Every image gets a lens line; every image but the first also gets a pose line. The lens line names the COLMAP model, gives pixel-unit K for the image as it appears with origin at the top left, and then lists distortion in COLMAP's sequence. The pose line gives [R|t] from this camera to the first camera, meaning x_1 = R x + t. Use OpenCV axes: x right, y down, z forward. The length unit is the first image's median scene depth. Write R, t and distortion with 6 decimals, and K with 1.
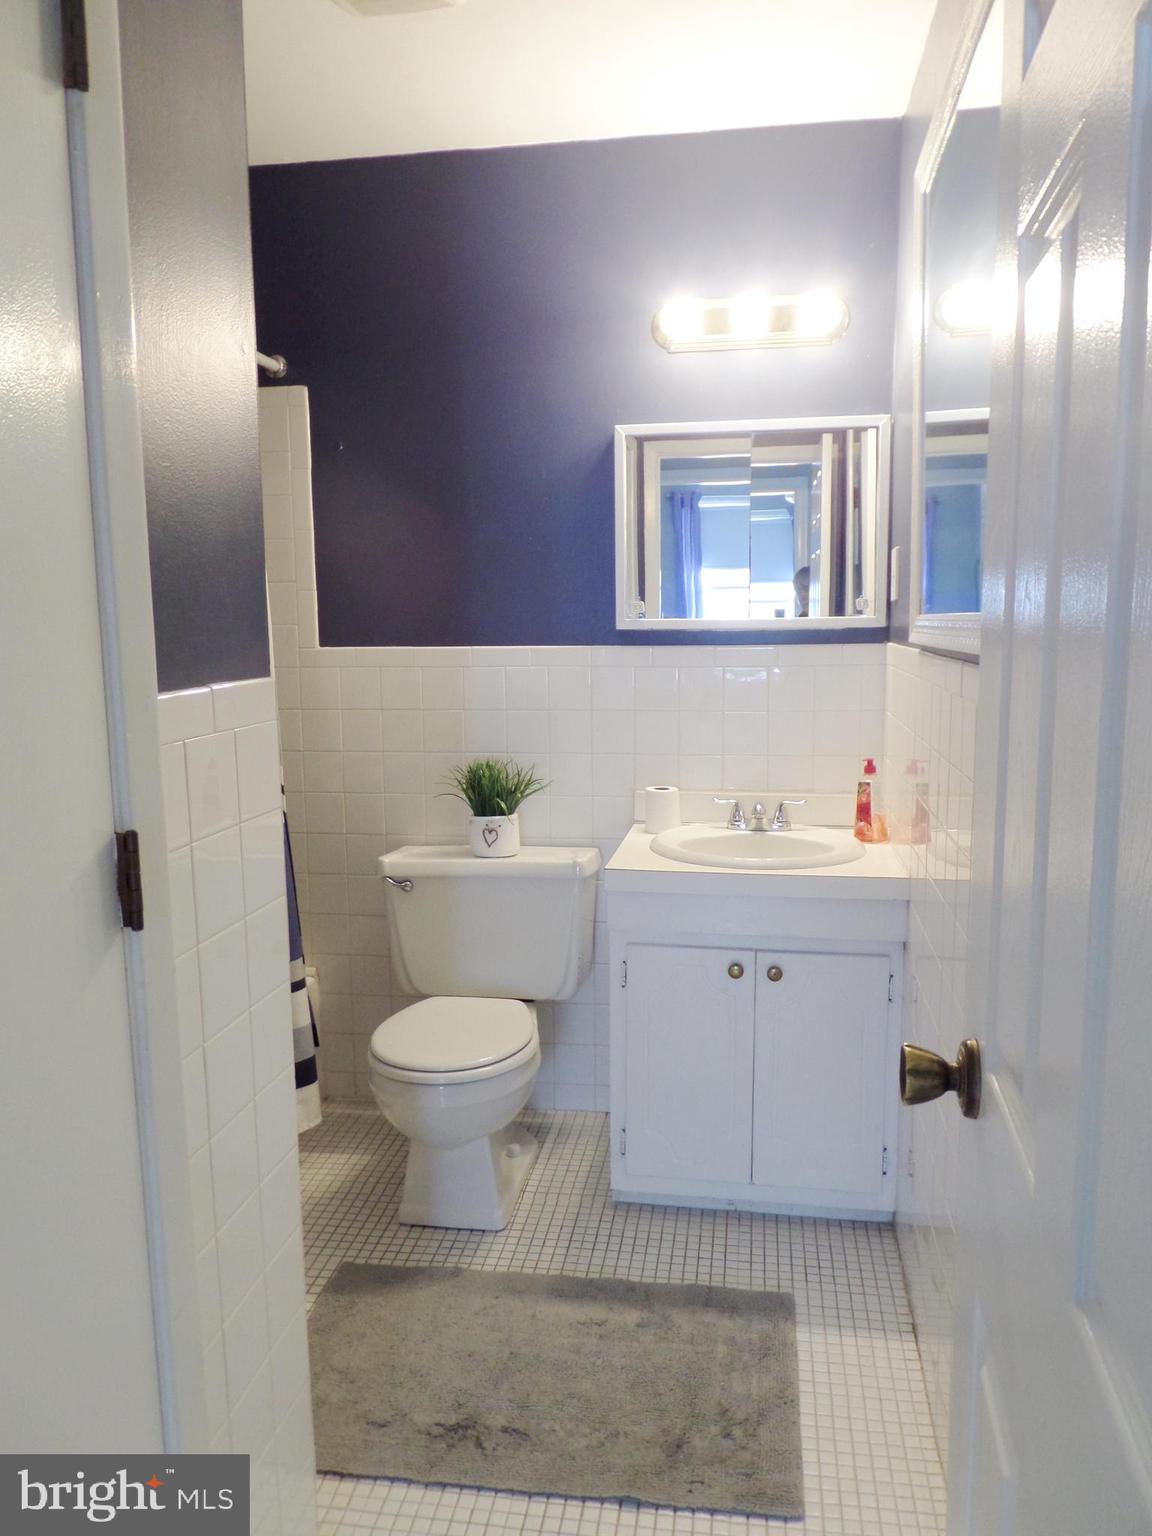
lens RADIAL K [[1122.9, 0, 567.3], [0, 1122.9, 784.0], [0, 0, 1]] dist [-0.004822, -0.018755]
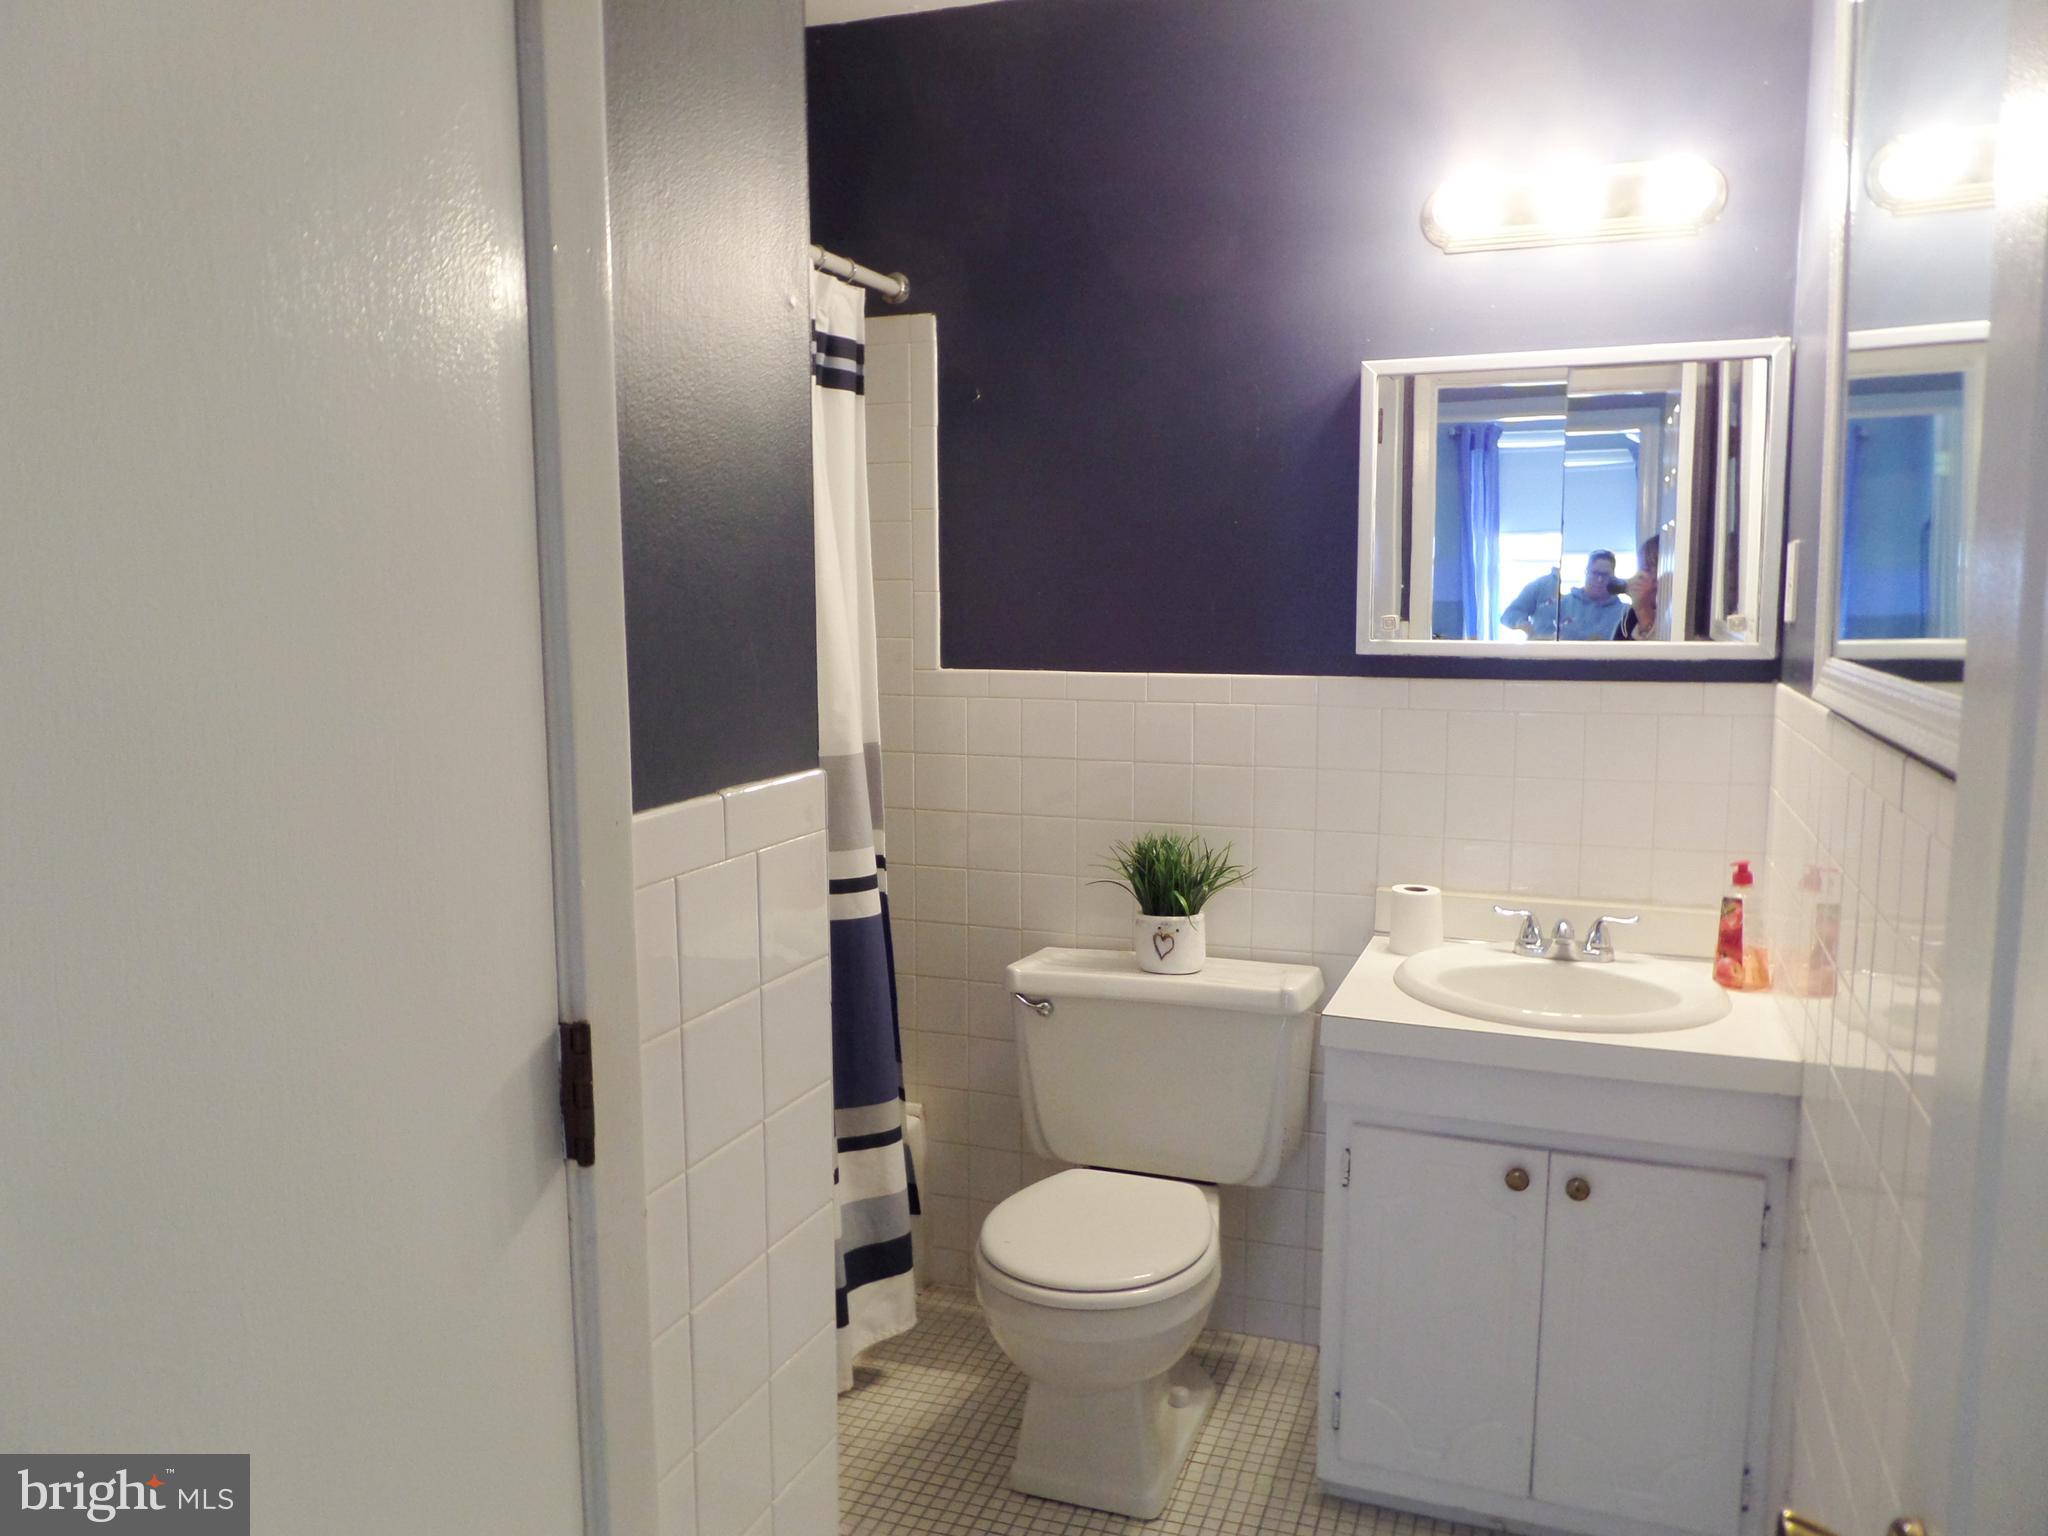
lens RADIAL K [[1497.2, 0, 1016.6], [0, 1497.2, 783.5], [0, 0, 1]] dist [-0.004822, -0.018755]
pose [[0.981346, 0.034095, -0.189204, 0.015592], [-0.037129, 0.999232, -0.012514, -0.039365], [0.188632, 0.019305, 0.981858, 0.057810]]
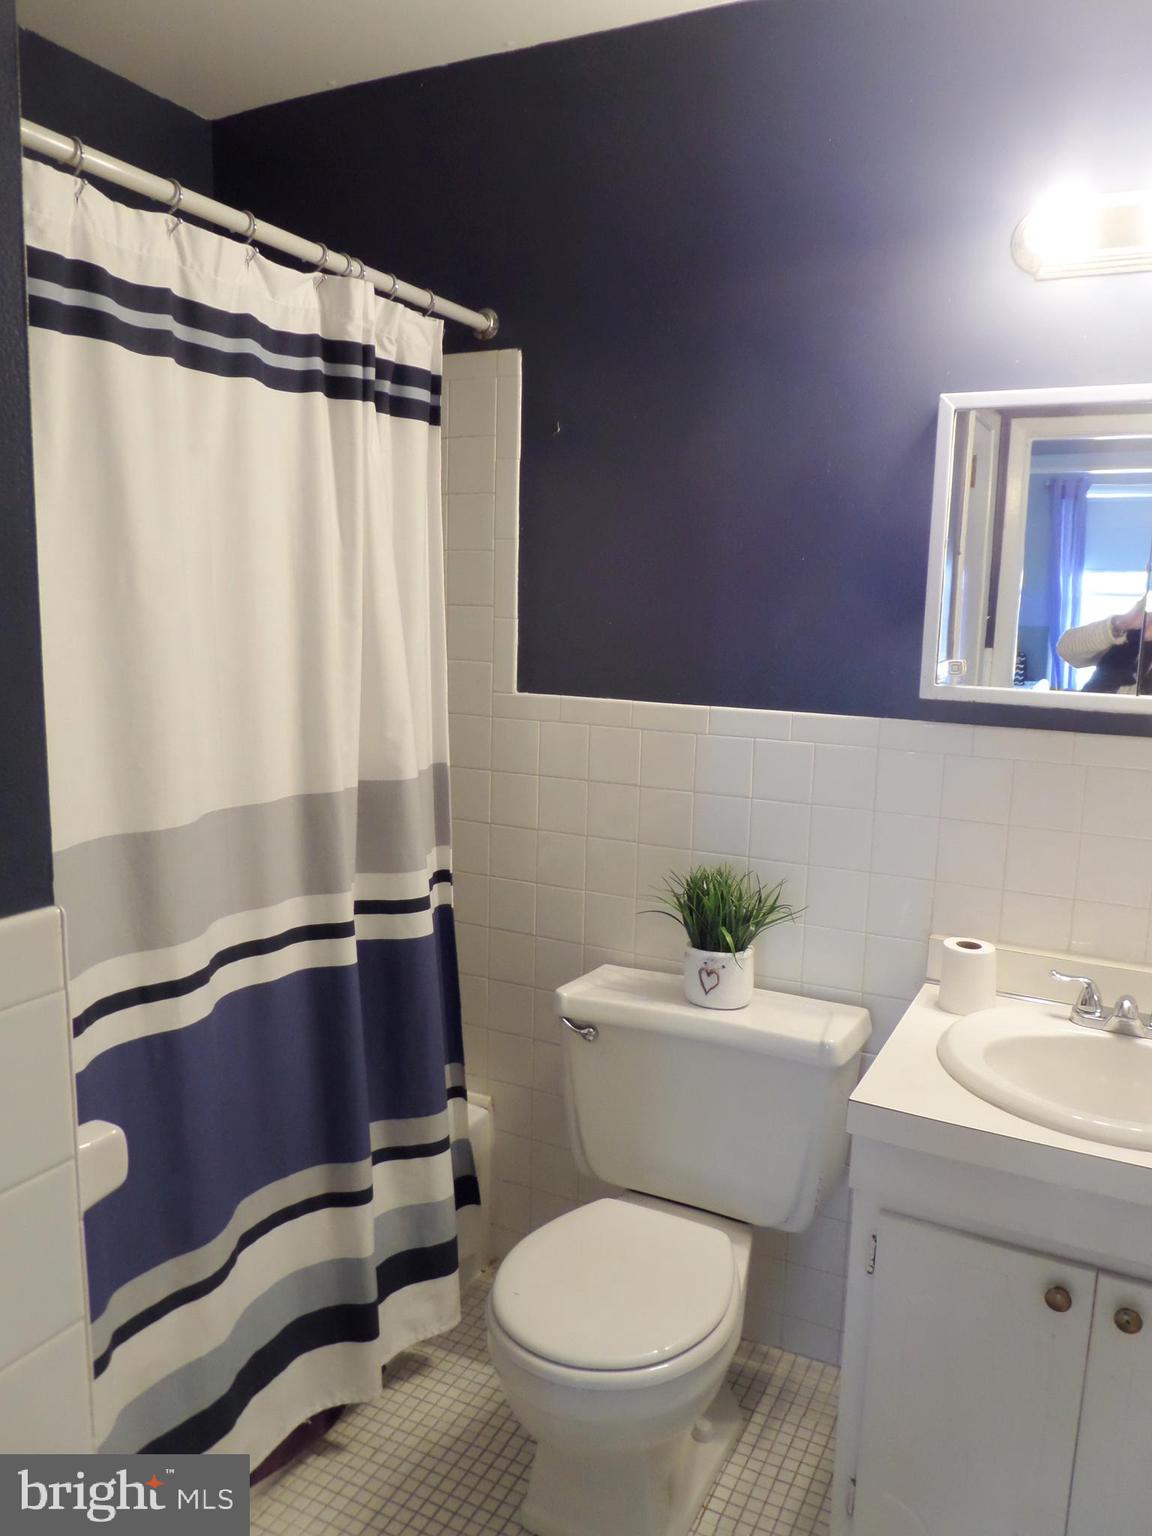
lens RADIAL K [[1122.9, 0, 581.7], [0, 1122.9, 776.6], [0, 0, 1]] dist [-0.004822, -0.018755]
pose [[0.954692, 0.078701, -0.287001, 0.047985], [-0.076445, 0.996891, 0.019076, -0.088592], [0.287610, 0.003728, 0.957740, 0.301800]]
